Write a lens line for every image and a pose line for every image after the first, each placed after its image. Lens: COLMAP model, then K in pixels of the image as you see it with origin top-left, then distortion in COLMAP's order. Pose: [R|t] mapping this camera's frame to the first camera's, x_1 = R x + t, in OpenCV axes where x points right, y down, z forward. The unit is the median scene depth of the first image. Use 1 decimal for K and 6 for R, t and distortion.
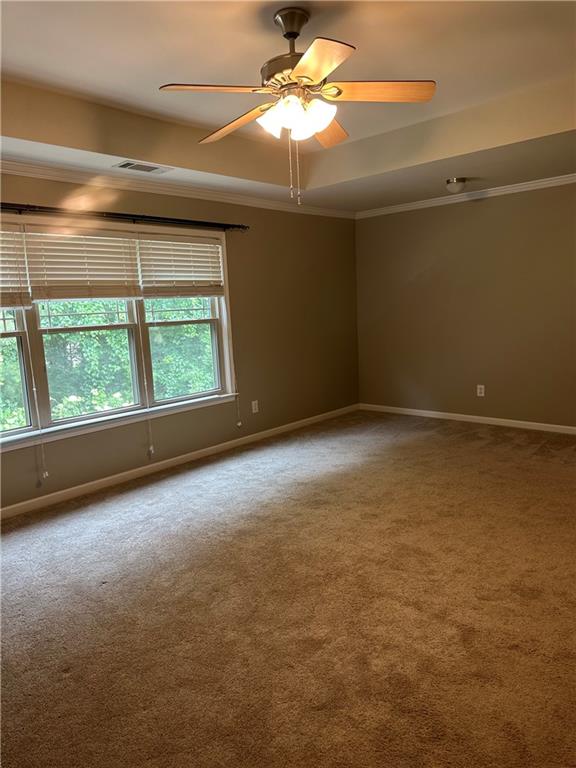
lens RADIAL K [[537.6, 0, 292.6], [0, 537.6, 383.5], [0, 0, 1]] dist [0.095096, -0.131283]
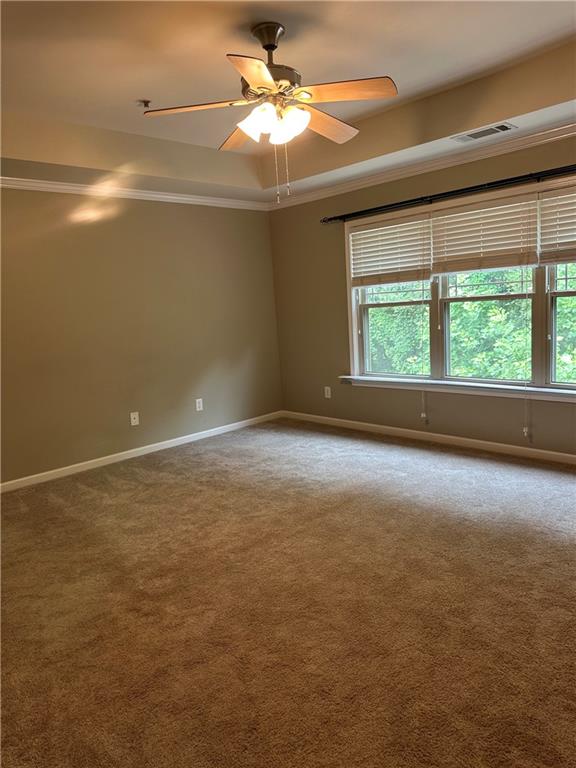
lens RADIAL K [[537.6, 0, 292.6], [0, 537.6, 383.5], [0, 0, 1]] dist [0.095096, -0.131283]
pose [[-0.046074, 0.206678, -0.977324, 0.742645], [-0.080418, 0.974420, 0.209855, -0.138007], [0.995696, 0.088263, -0.028274, 0.710689]]
